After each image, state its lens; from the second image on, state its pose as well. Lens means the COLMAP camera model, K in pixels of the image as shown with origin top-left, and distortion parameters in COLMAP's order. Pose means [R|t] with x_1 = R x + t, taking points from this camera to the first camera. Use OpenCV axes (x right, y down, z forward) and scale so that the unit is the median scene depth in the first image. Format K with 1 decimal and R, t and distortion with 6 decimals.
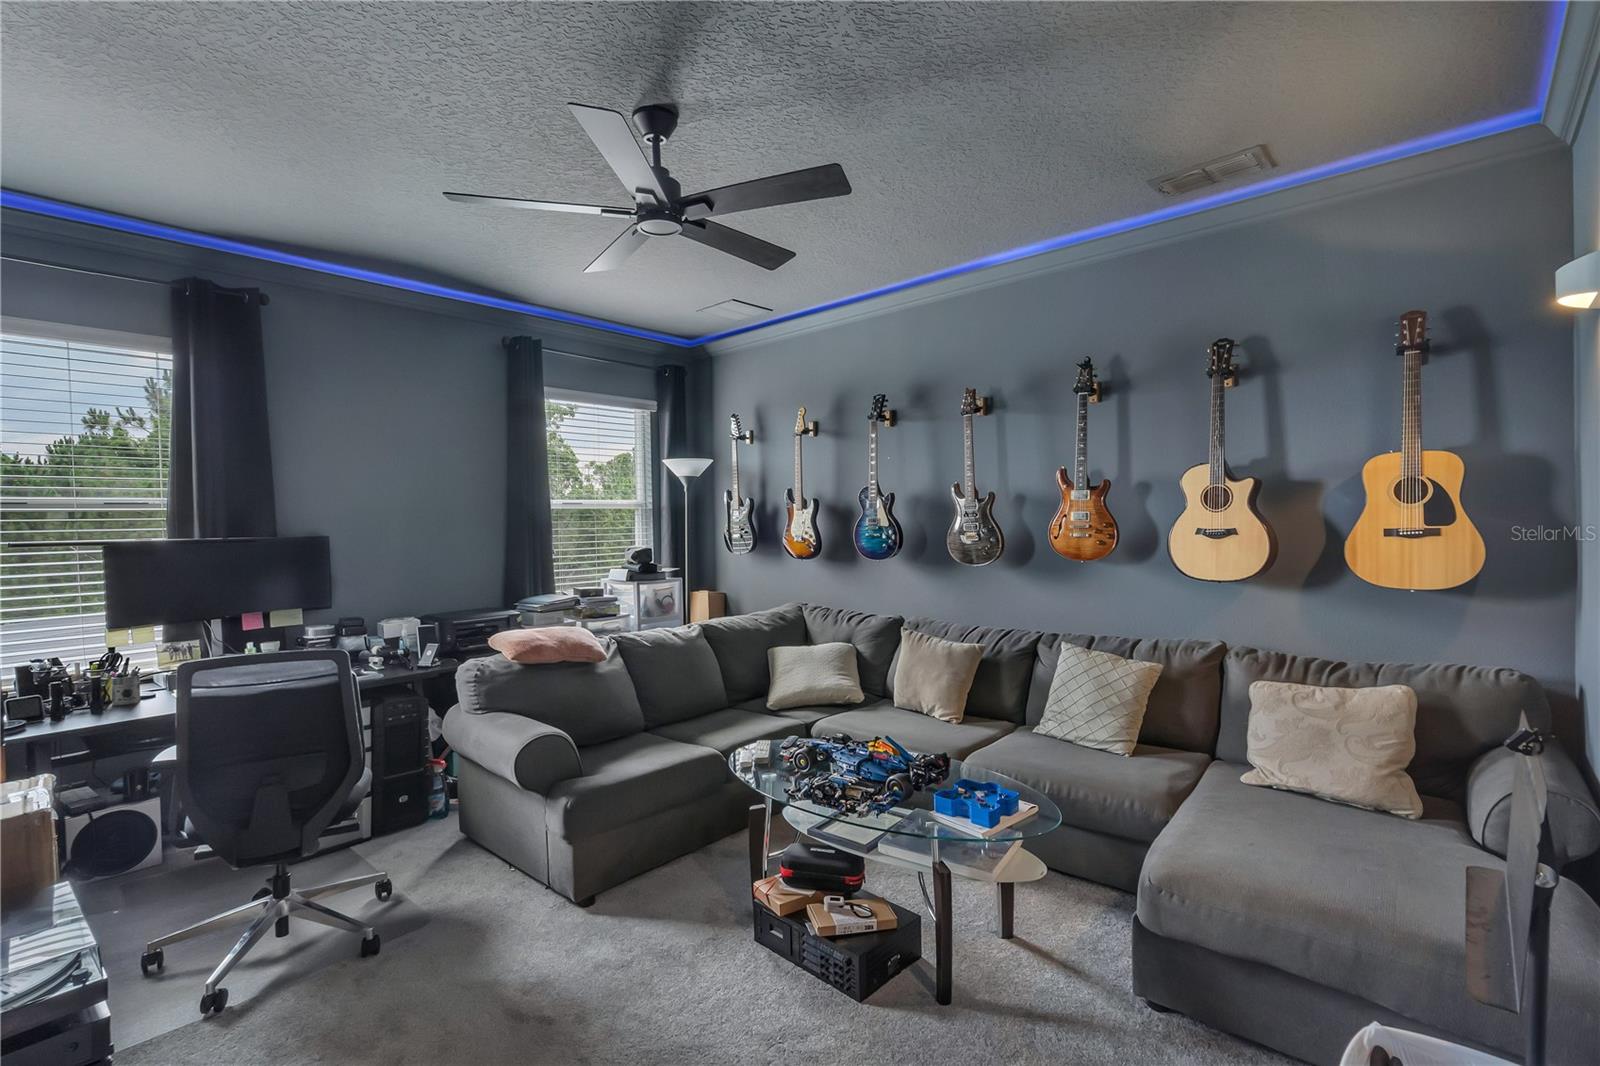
lens RADIAL K [[730.5, 0, 797.1], [0, 730.5, 531.0], [0, 0, 1]] dist [0.000226, 0.000875]
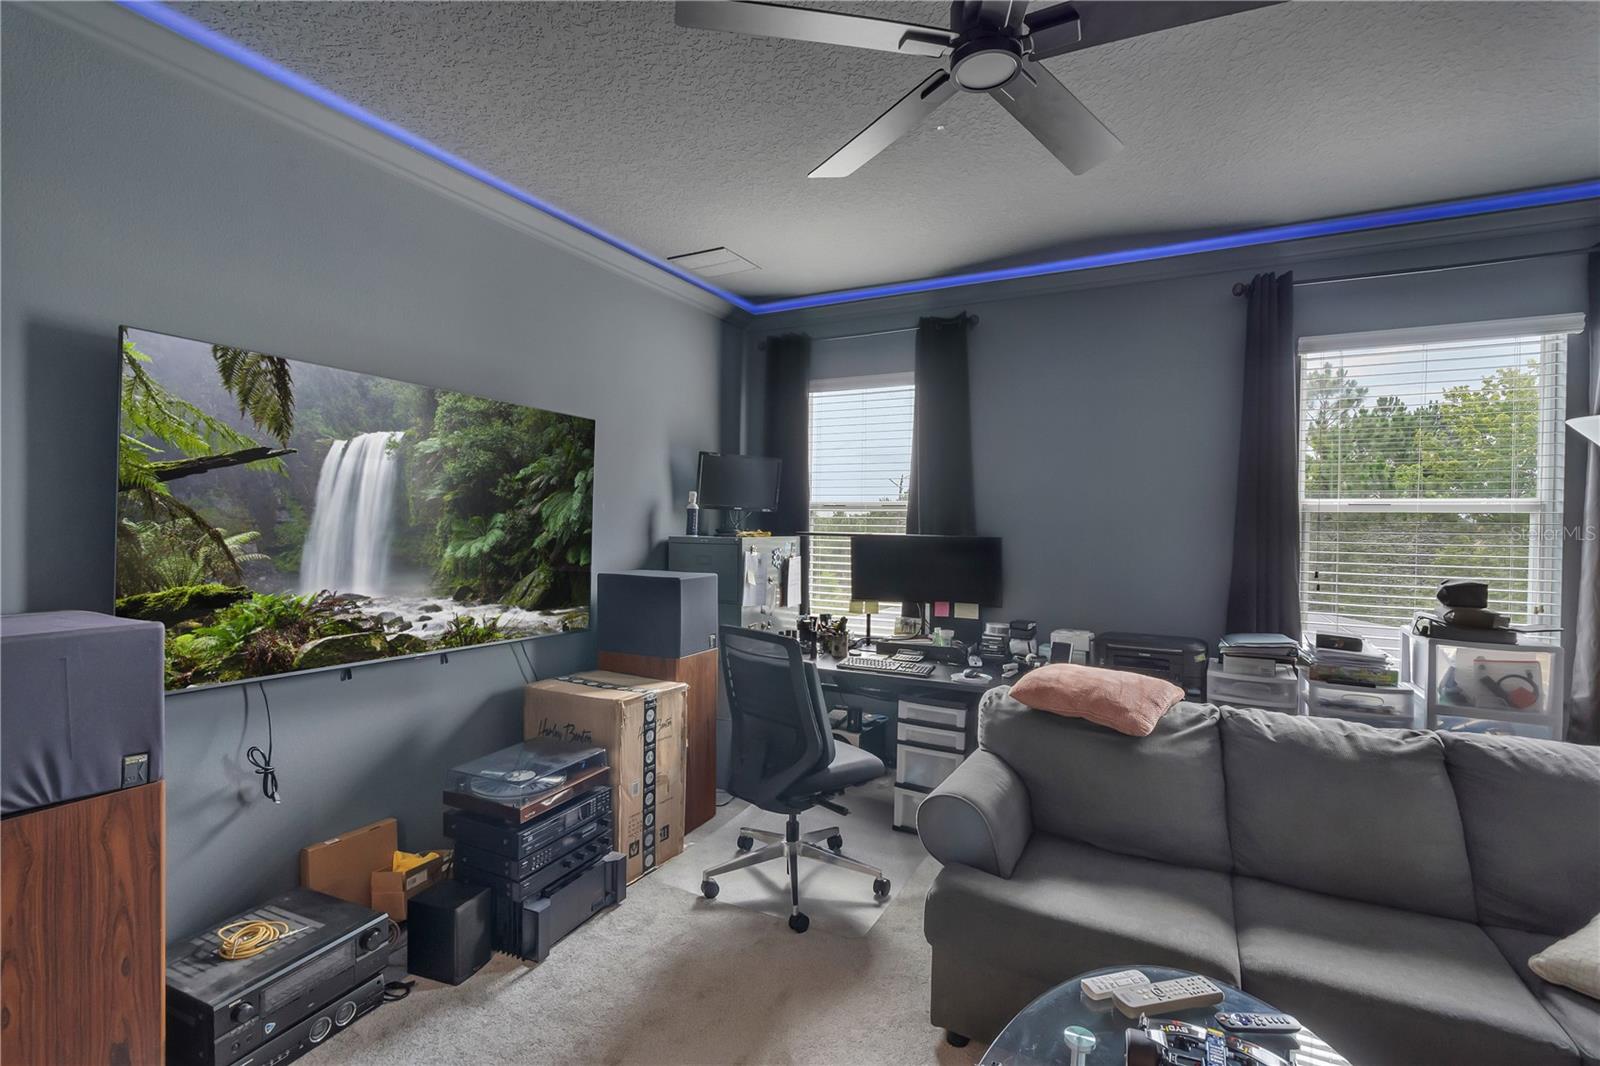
lens RADIAL K [[730.5, 0, 797.1], [0, 730.5, 531.0], [0, 0, 1]] dist [0.000226, 0.000875]
pose [[0.249608, 0.029879, -0.967886, 0.286641], [-0.036263, 0.999111, 0.021491, -0.013602], [0.967668, 0.029734, 0.250470, 0.487610]]
